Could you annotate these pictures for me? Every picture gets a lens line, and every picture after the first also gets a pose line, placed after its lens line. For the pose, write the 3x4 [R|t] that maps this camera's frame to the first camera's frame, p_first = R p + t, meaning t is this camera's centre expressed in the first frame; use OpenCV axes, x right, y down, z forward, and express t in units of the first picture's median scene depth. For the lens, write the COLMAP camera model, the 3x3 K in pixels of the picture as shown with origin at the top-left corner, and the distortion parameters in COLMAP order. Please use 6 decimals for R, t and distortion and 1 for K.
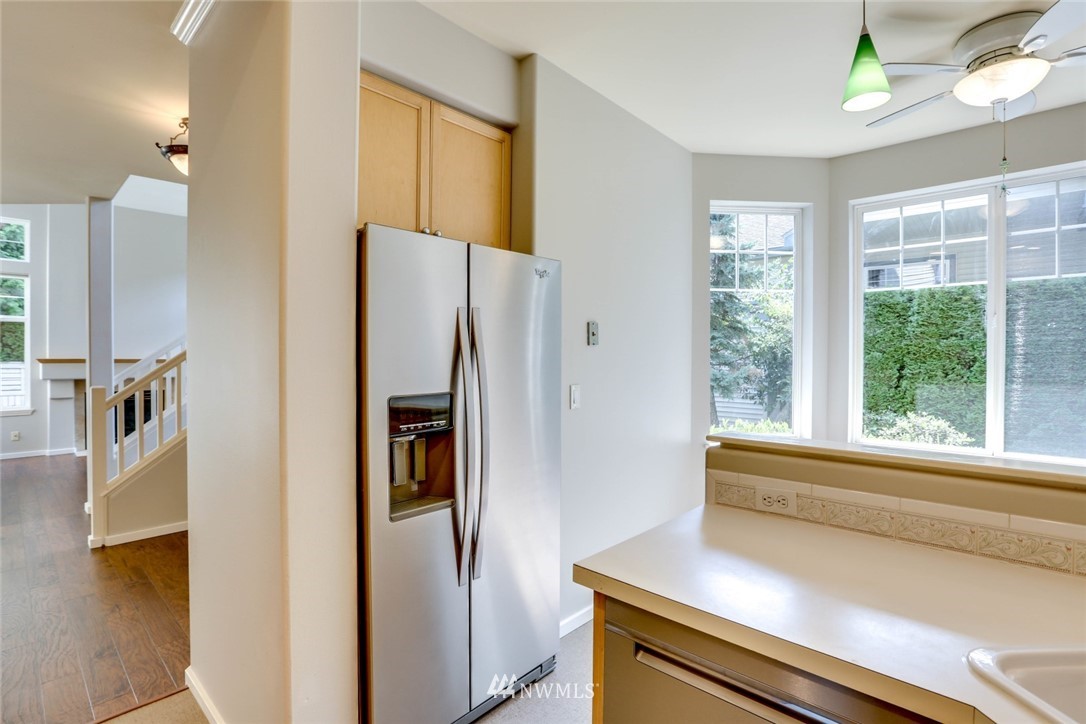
lens RADIAL K [[539.2, 0, 537.2], [0, 539.2, 359.0], [0, 0, 1]] dist [-0.000662, 0.000390]
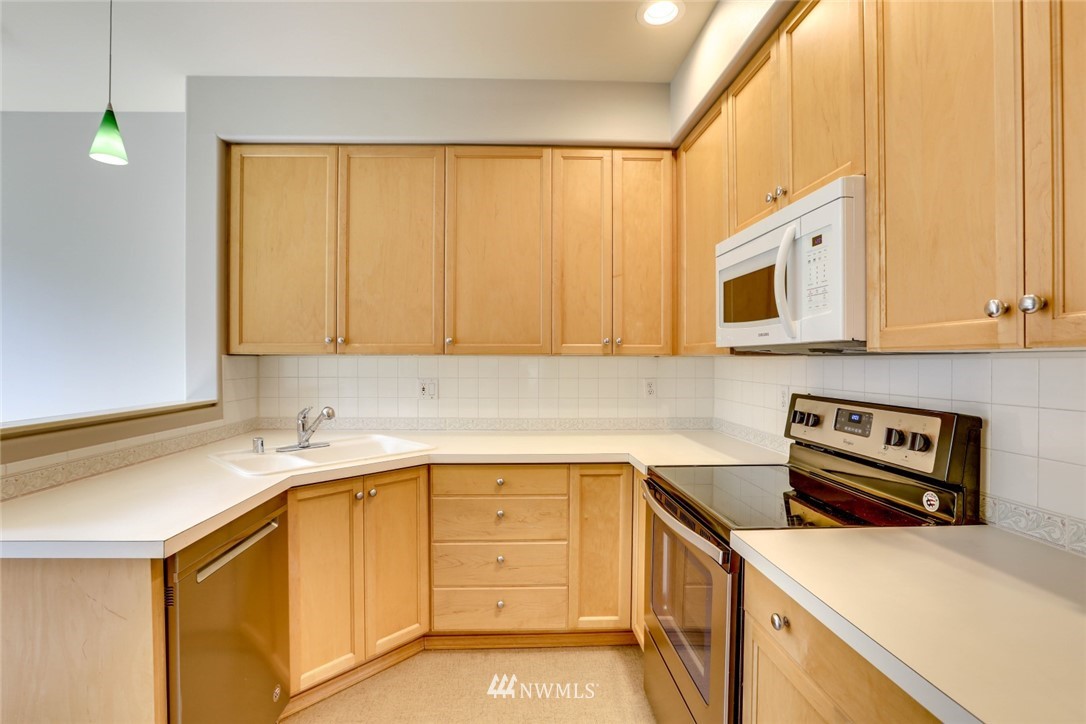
lens RADIAL K [[539.2, 0, 537.2], [0, 539.2, 359.0], [0, 0, 1]] dist [-0.000662, 0.000390]
pose [[-0.698106, -0.003881, 0.715984, -0.902712], [0.000963, 0.999979, 0.006360, 0.022077], [-0.715993, 0.005129, -0.698088, 0.929725]]
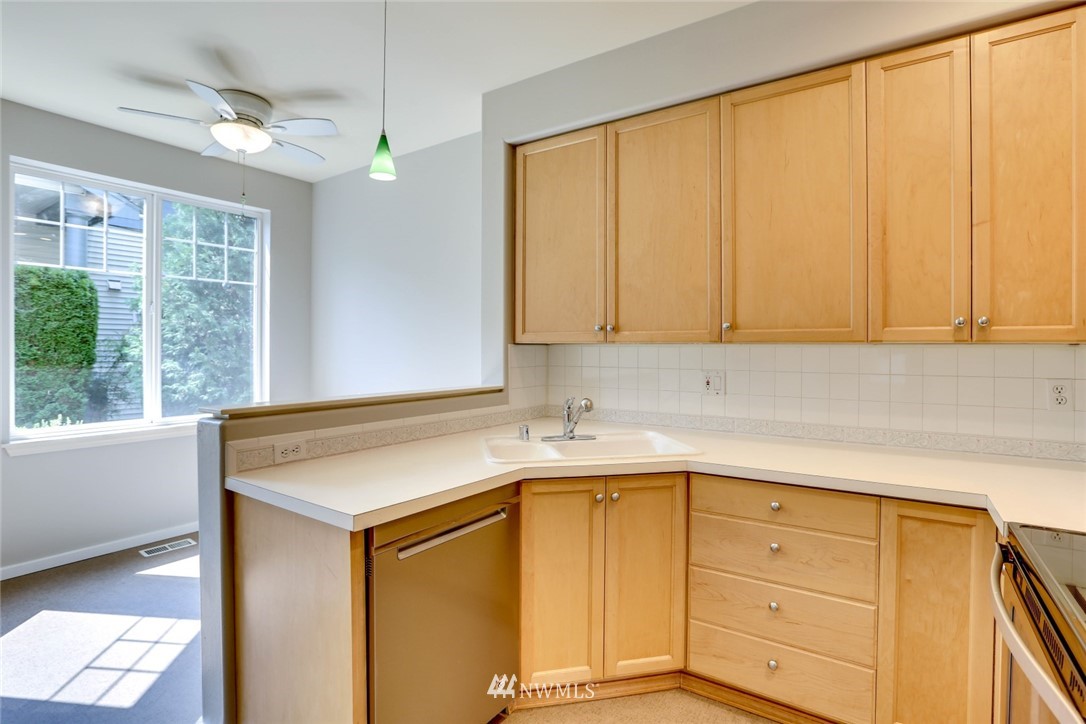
lens RADIAL K [[561.0, 0, 544.1], [0, 561.0, 344.1], [0, 0, 1]] dist [-0.035950, 0.029034]
pose [[-0.143867, 0.003099, 0.989592, -0.874763], [0.002892, 0.999992, -0.002711, 0.024808], [-0.989593, 0.002472, -0.143875, 0.601194]]
